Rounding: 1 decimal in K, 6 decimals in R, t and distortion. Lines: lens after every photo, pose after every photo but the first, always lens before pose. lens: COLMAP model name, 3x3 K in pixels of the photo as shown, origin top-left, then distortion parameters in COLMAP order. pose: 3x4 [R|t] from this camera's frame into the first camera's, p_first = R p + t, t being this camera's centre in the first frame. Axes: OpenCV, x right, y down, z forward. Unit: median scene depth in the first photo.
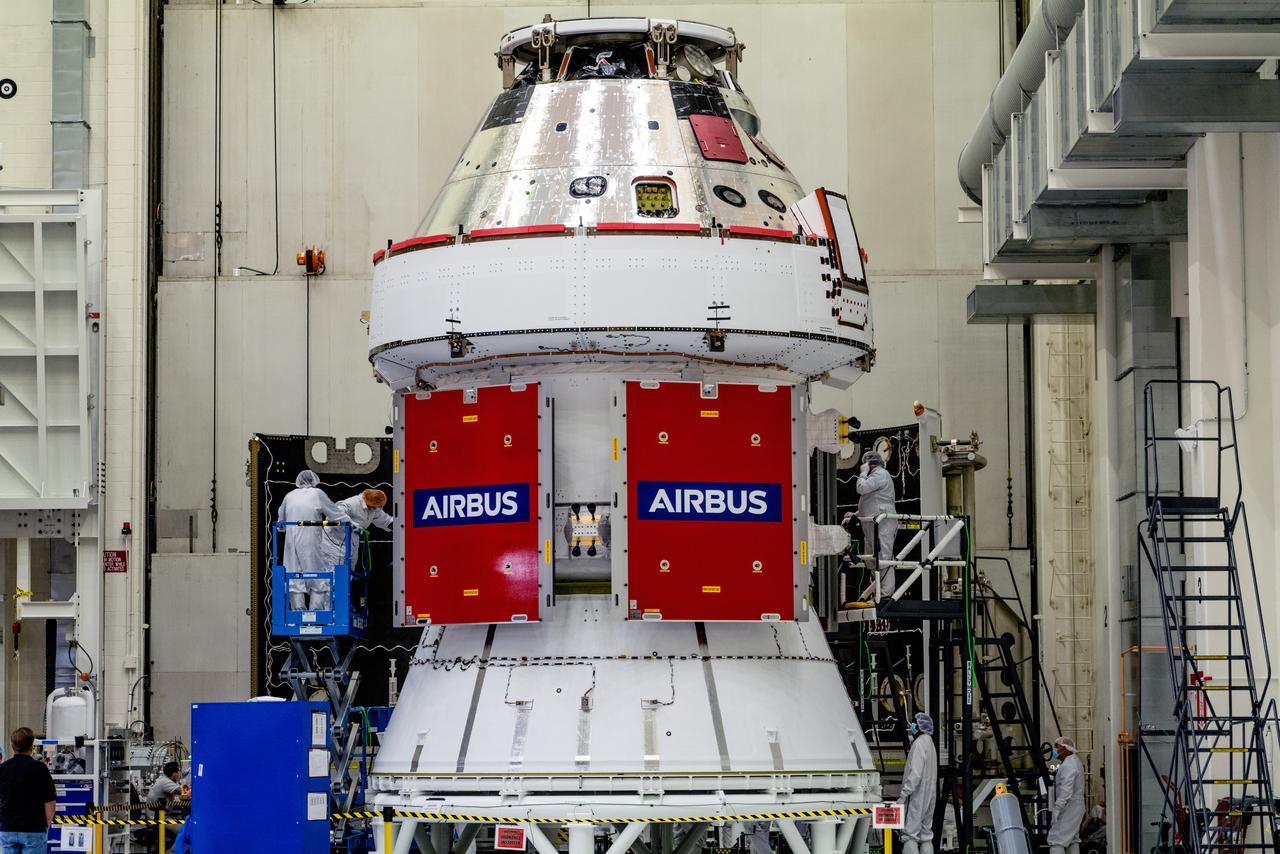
lens RADIAL K [[3562.8, 0, 640.0], [0, 3562.8, 427.0], [0, 0, 1]] dist [-0.009669, -0.681612]
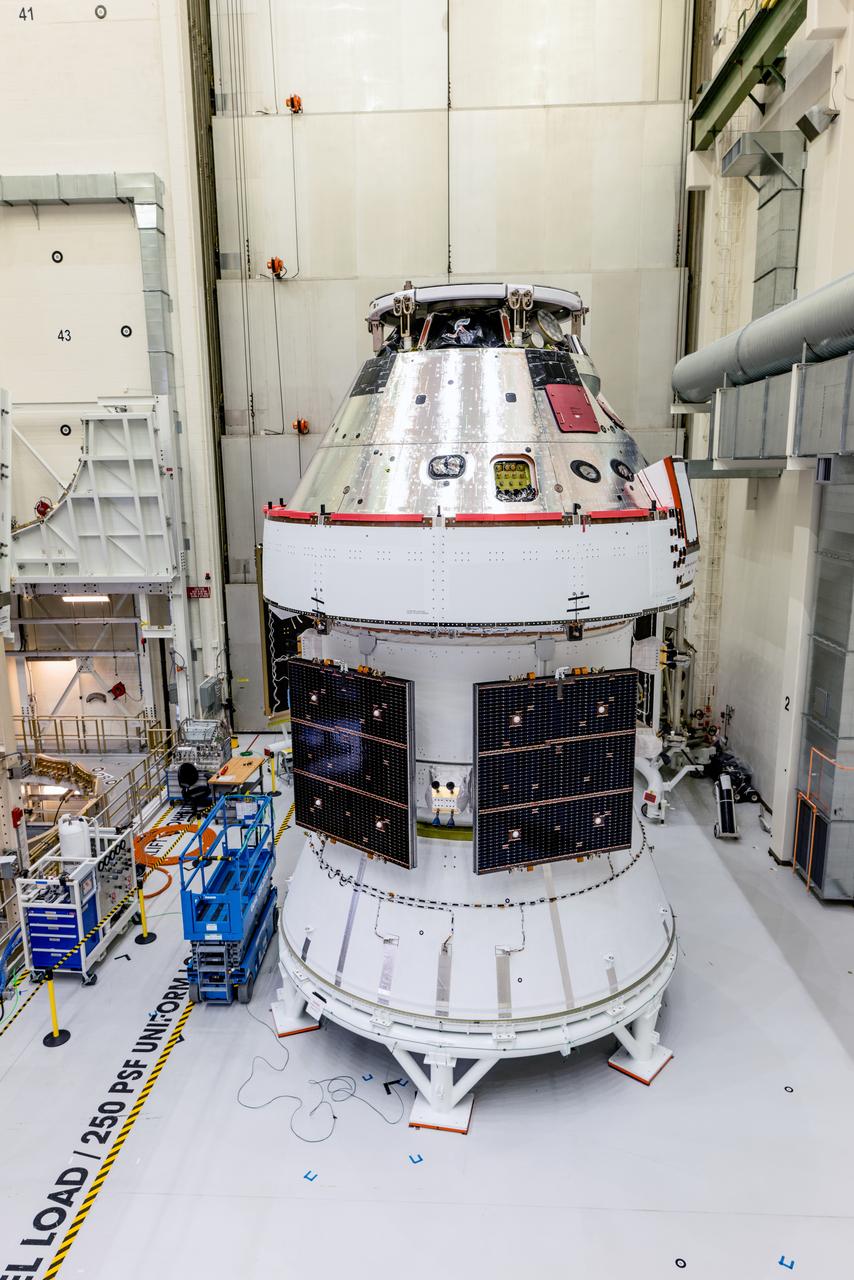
lens RADIAL K [[840.8, 0, 424.9], [0, 840.8, 647.4], [0, 0, 1]] dist [-0.001263, 0.001481]
pose [[0.999036, 0.003461, -0.043768, -0.010024], [0.009360, 0.957175, 0.289358, -0.086032], [0.042896, -0.289489, 0.956220, 0.748214]]
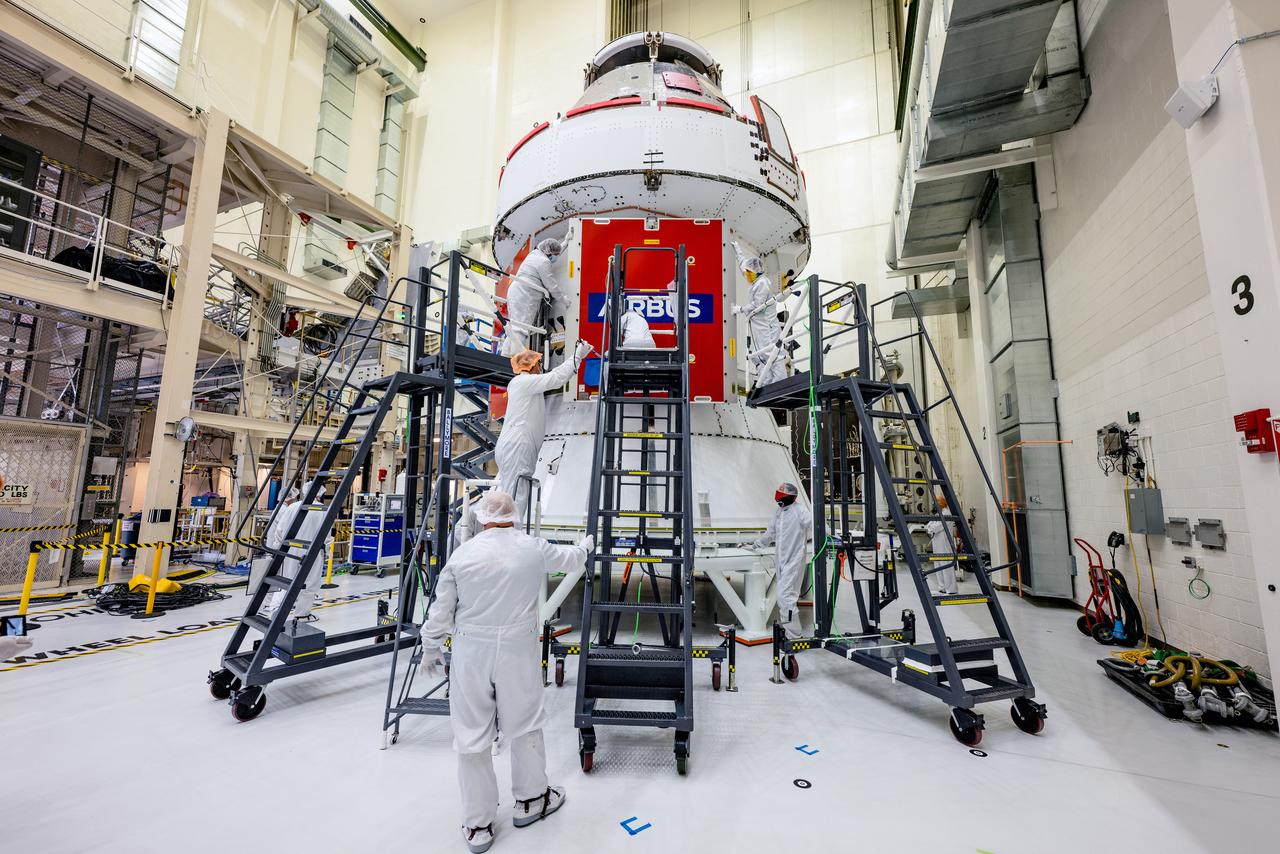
lens RADIAL K [[514.9, 0, 639.5], [0, 514.9, 426.0], [0, 0, 1]] dist [0.001614, -0.000158]
pose [[0.927383, -0.032506, -0.372699, 0.079760], [0.011675, 0.998248, -0.058013, 0.070691], [0.373932, 0.049449, 0.926137, 0.810700]]
